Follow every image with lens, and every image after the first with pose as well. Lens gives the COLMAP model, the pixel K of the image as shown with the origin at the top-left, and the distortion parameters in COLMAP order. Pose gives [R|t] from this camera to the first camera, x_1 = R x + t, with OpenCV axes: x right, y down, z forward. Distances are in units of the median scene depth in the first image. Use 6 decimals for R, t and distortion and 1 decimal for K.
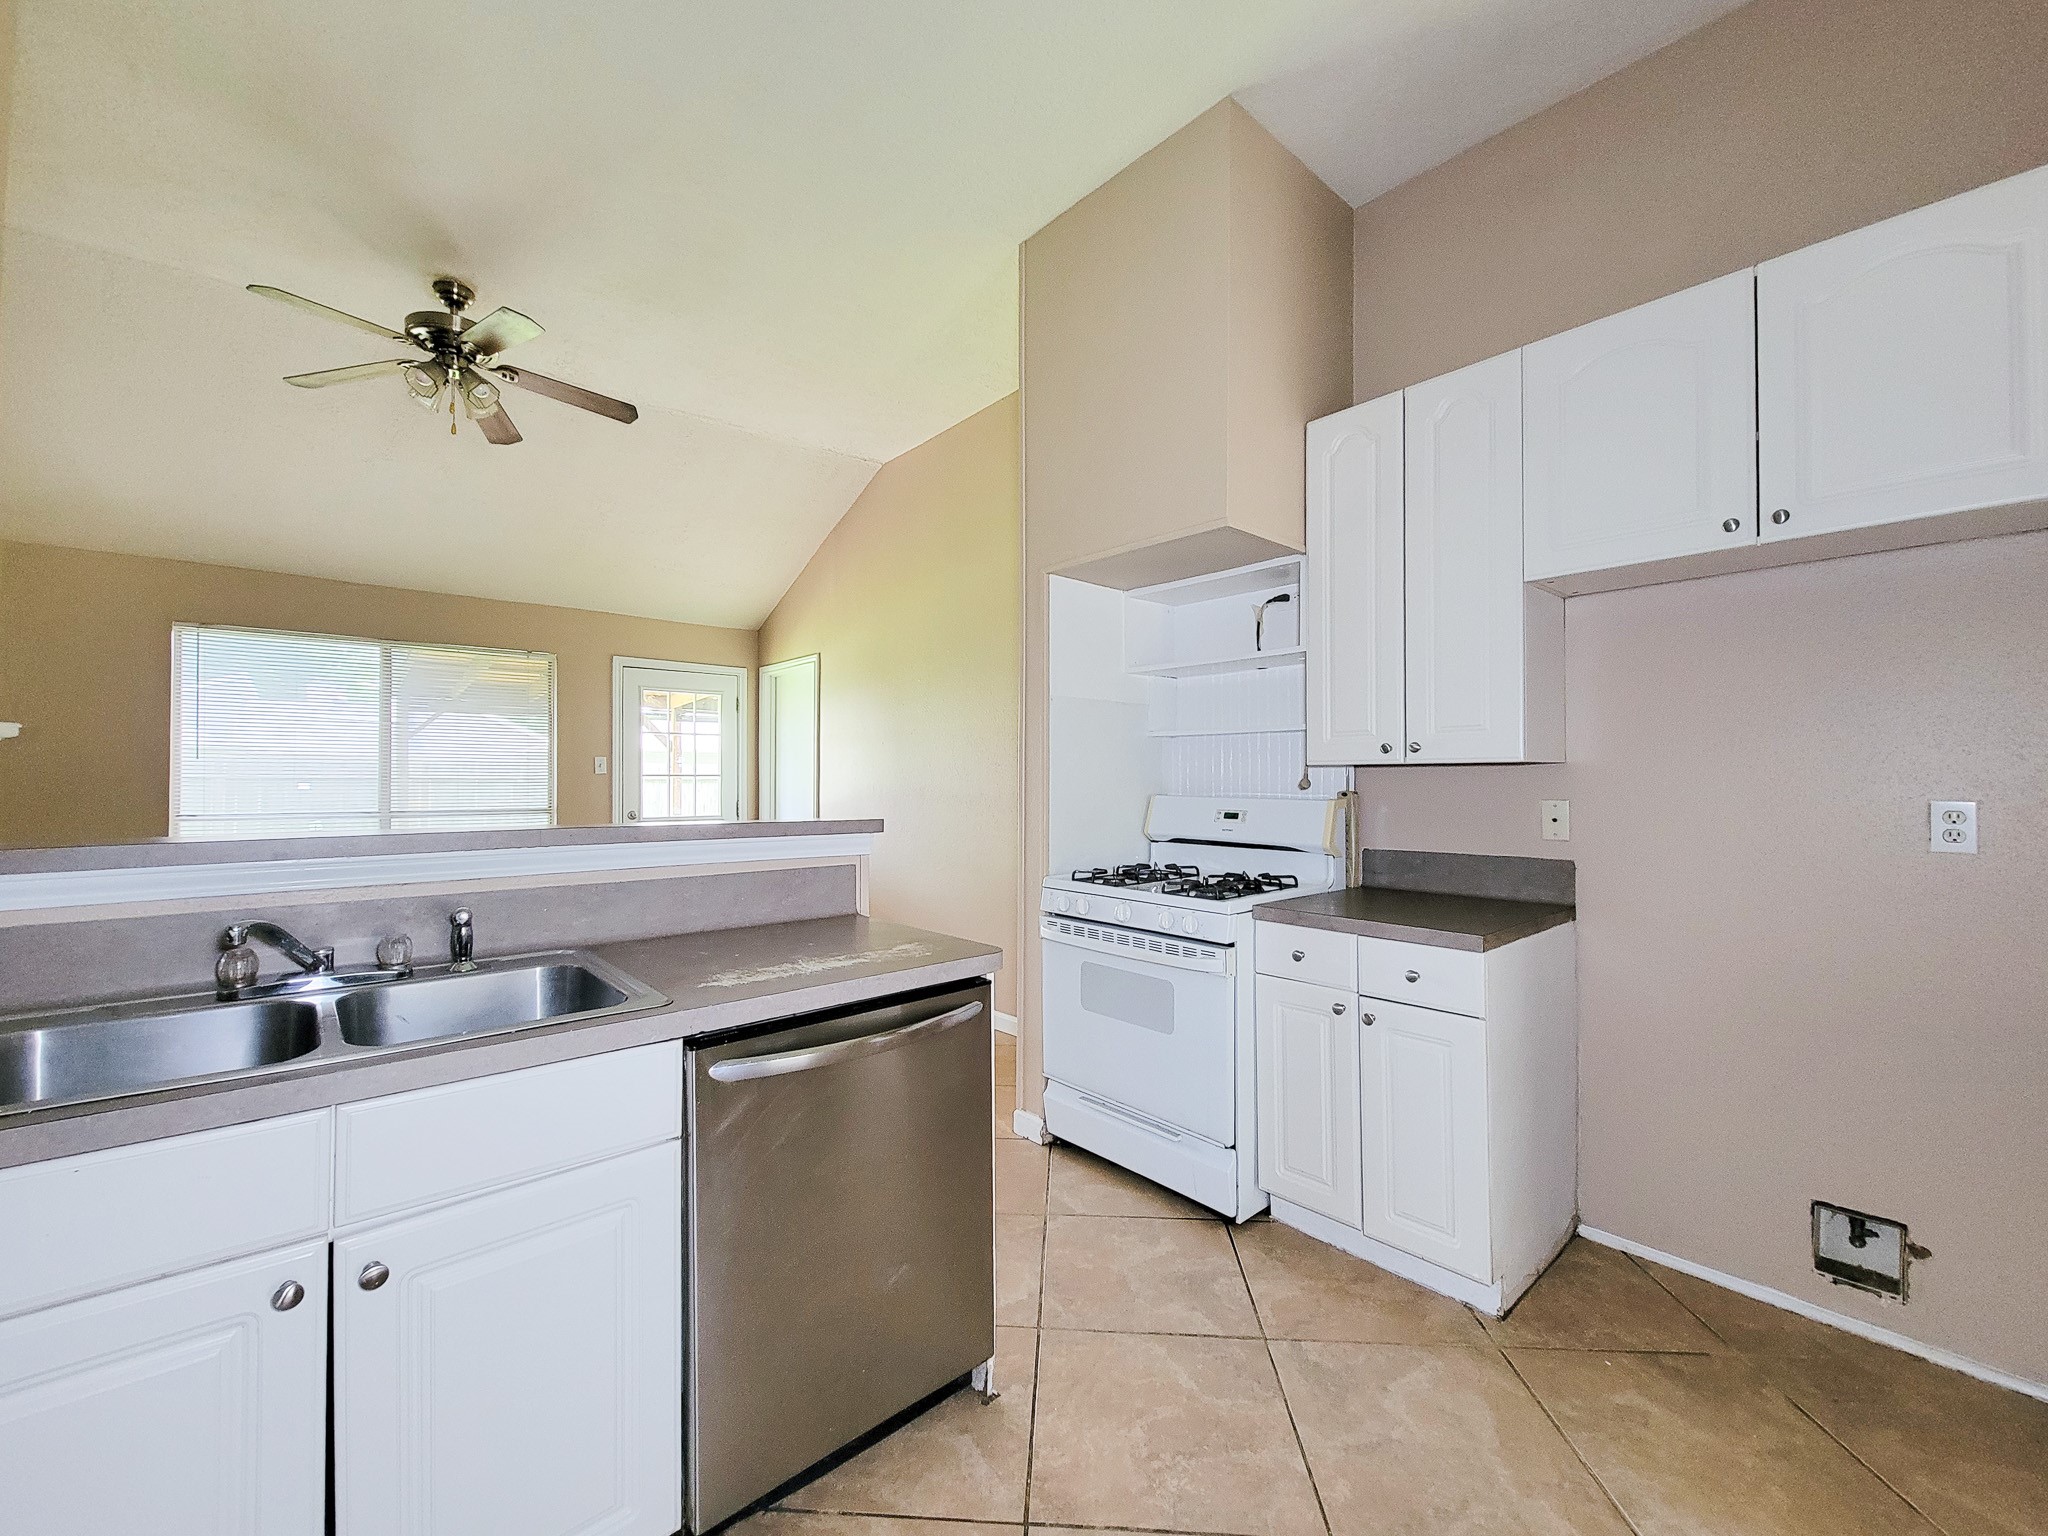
lens RADIAL K [[834.4, 0, 1028.3], [0, 834.4, 769.0], [0, 0, 1]] dist [-0.000142, -0.000702]
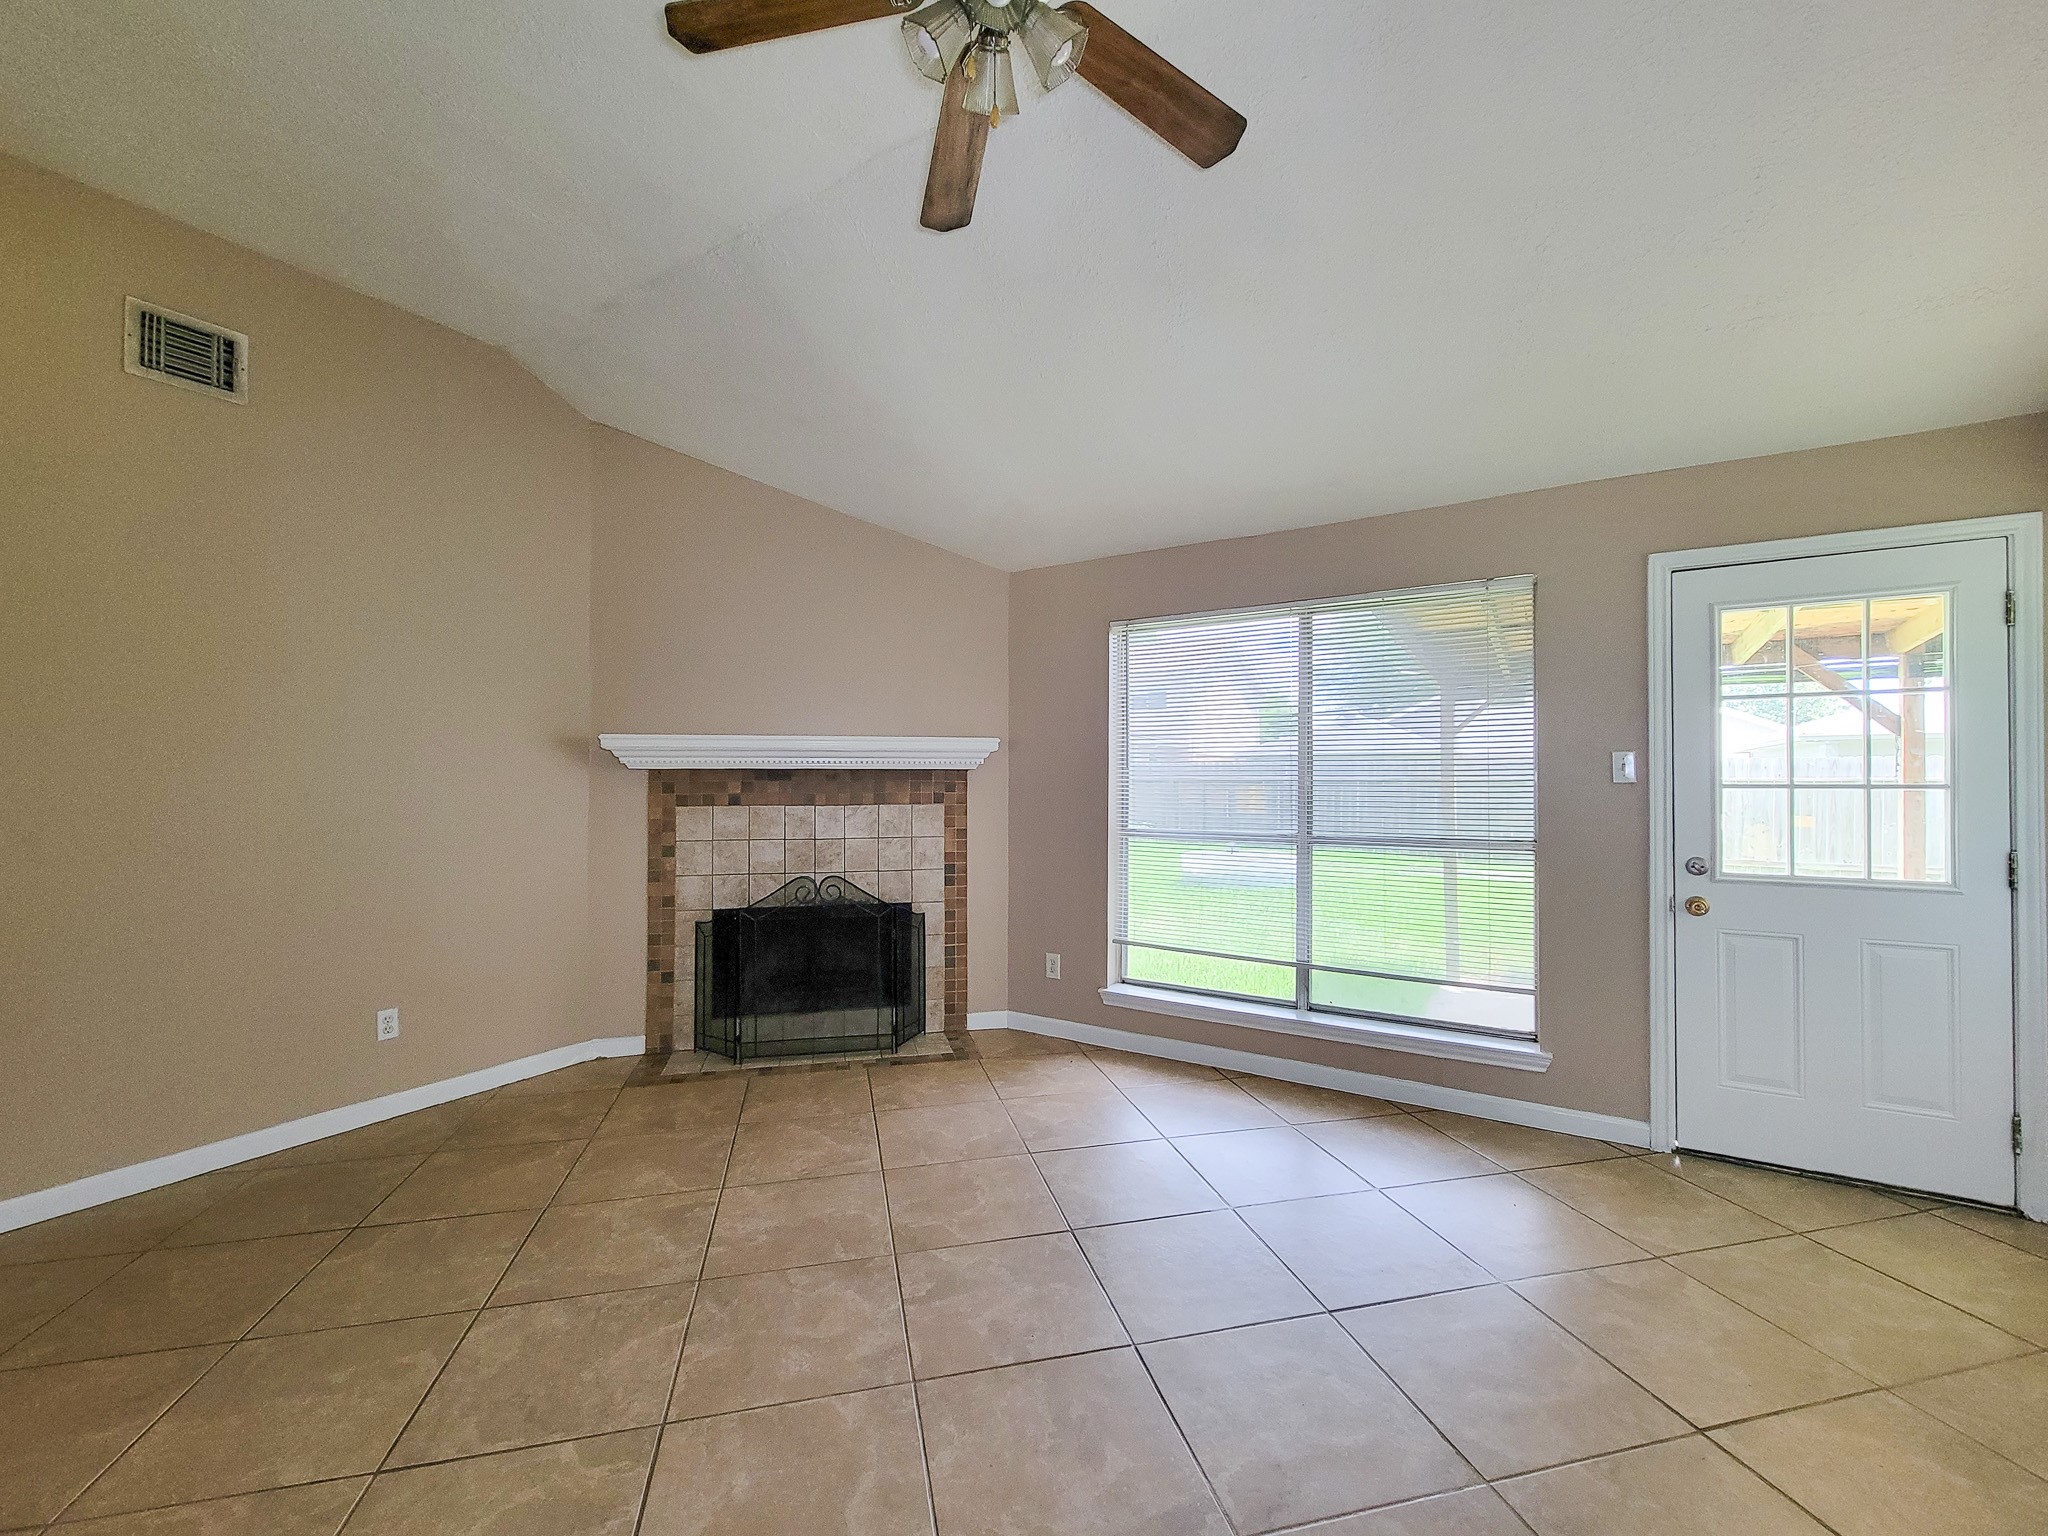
lens RADIAL K [[828.6, 0, 1014.0], [0, 828.6, 774.2], [0, 0, 1]] dist [-0.000709, -0.000927]
pose [[0.286600, -0.005692, -0.958033, -0.157190], [0.013922, 0.999902, -0.001776, -0.005627], [0.957949, -0.012829, 0.286651, 0.628053]]
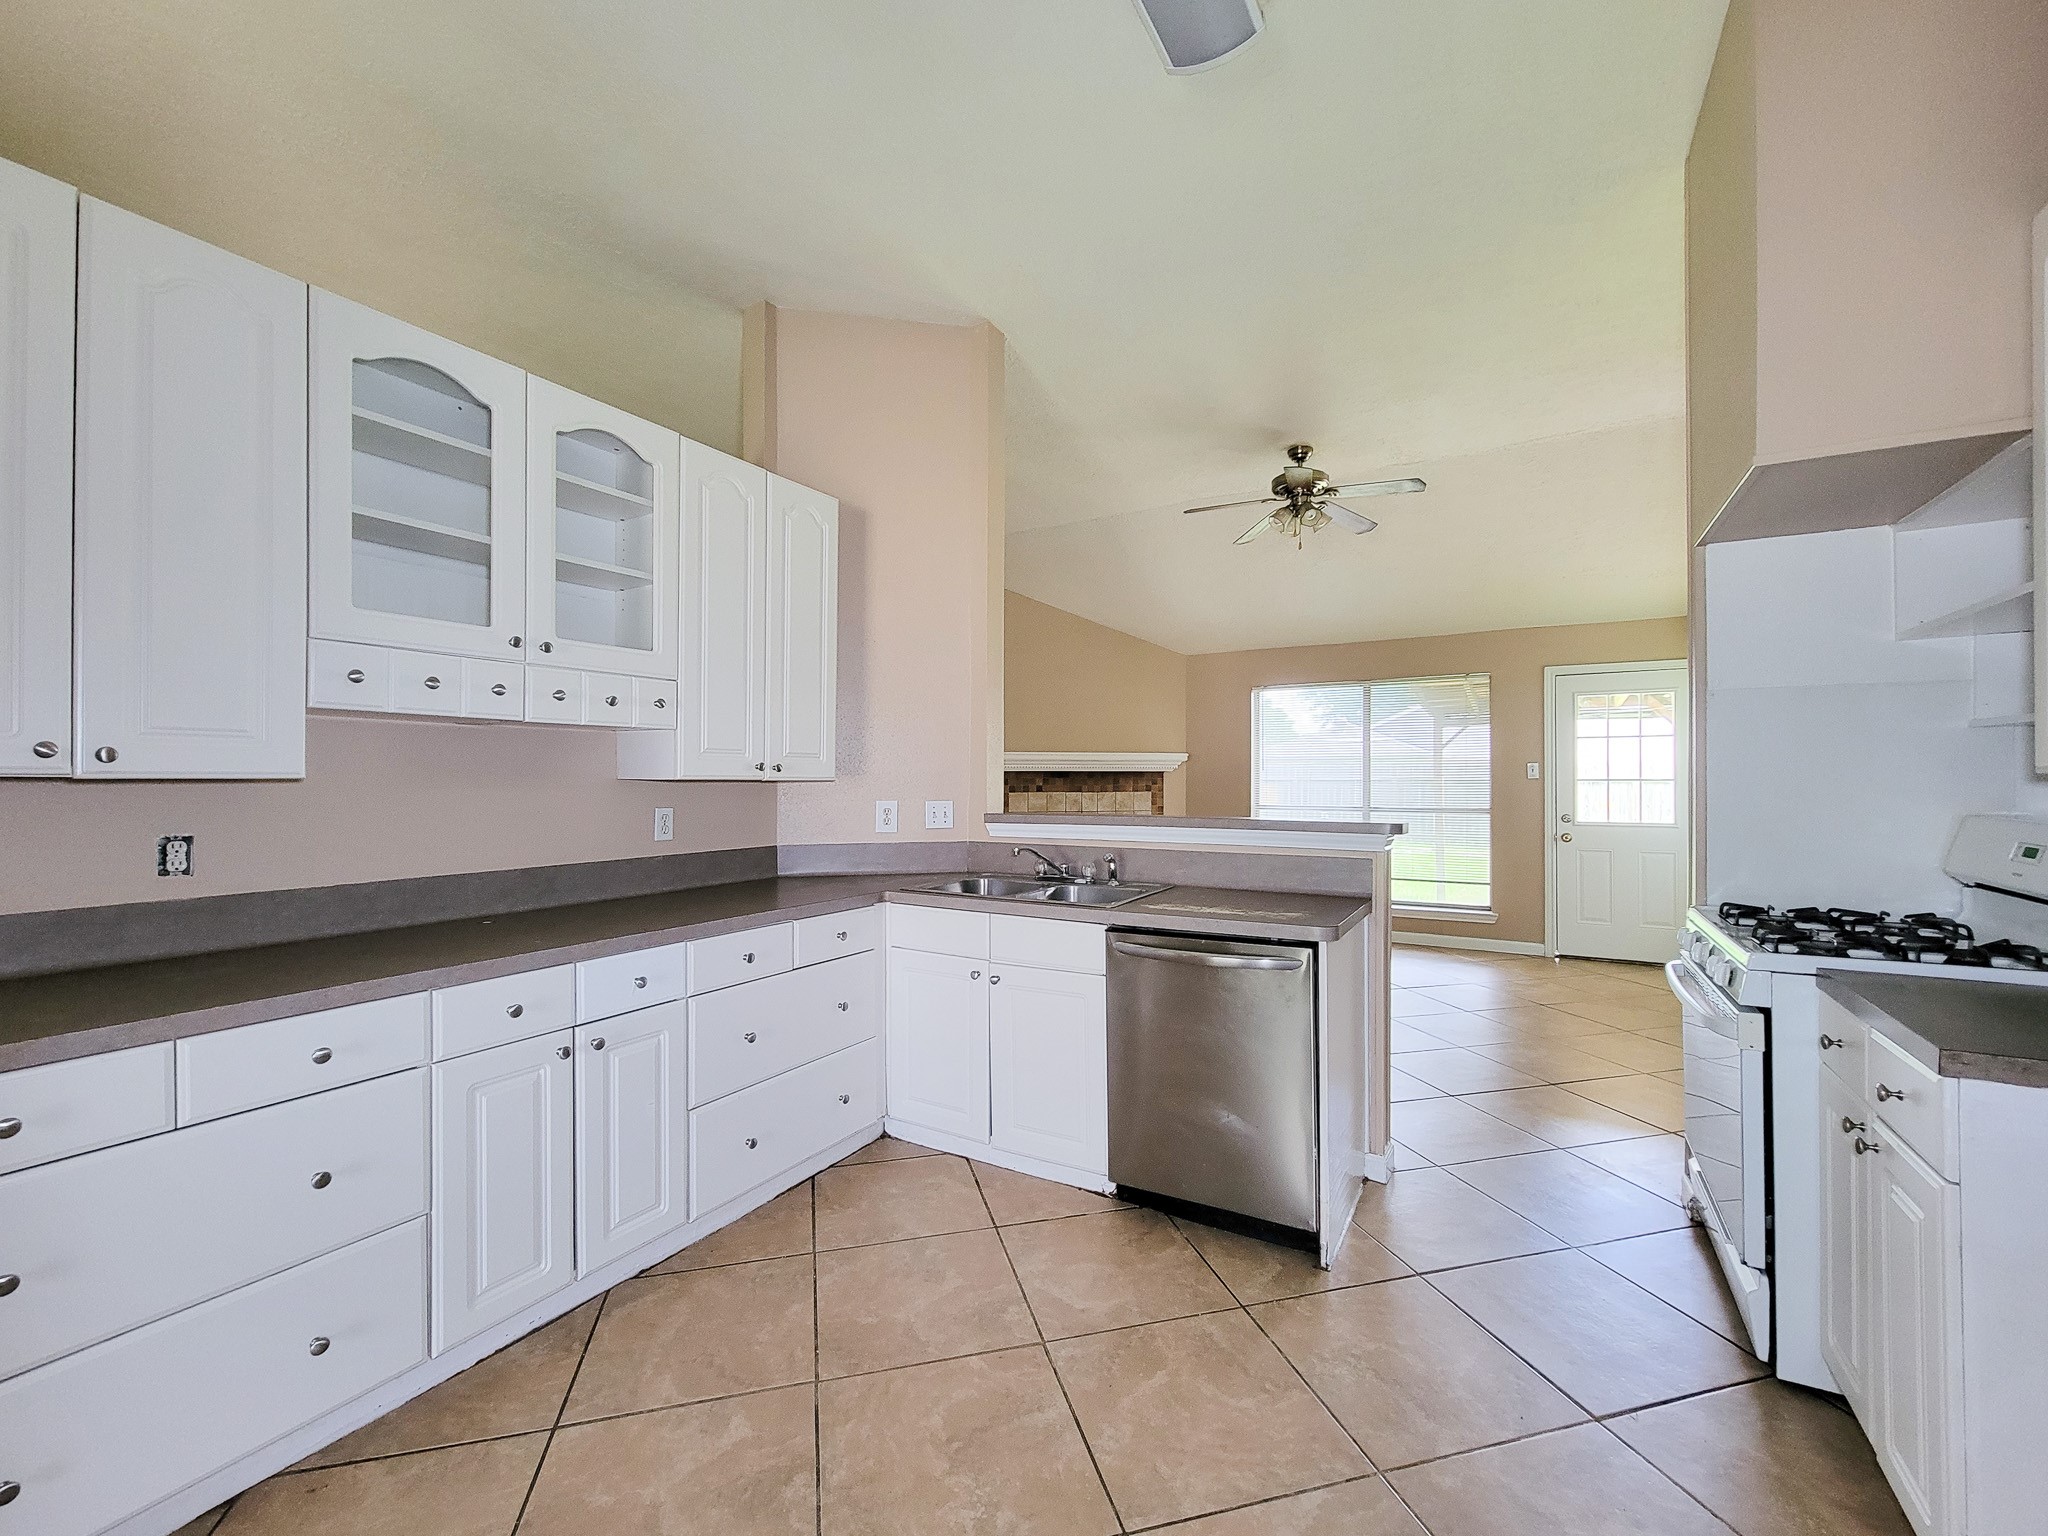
lens RADIAL K [[823.7, 0, 1023.3], [0, 823.7, 780.9], [0, 0, 1]] dist [-0.000072, -0.000988]
pose [[0.316429, 0.000600, -0.948616, 0.375299], [0.014004, 0.999888, 0.005304, -0.007585], [0.948513, -0.014963, 0.316385, 0.055697]]
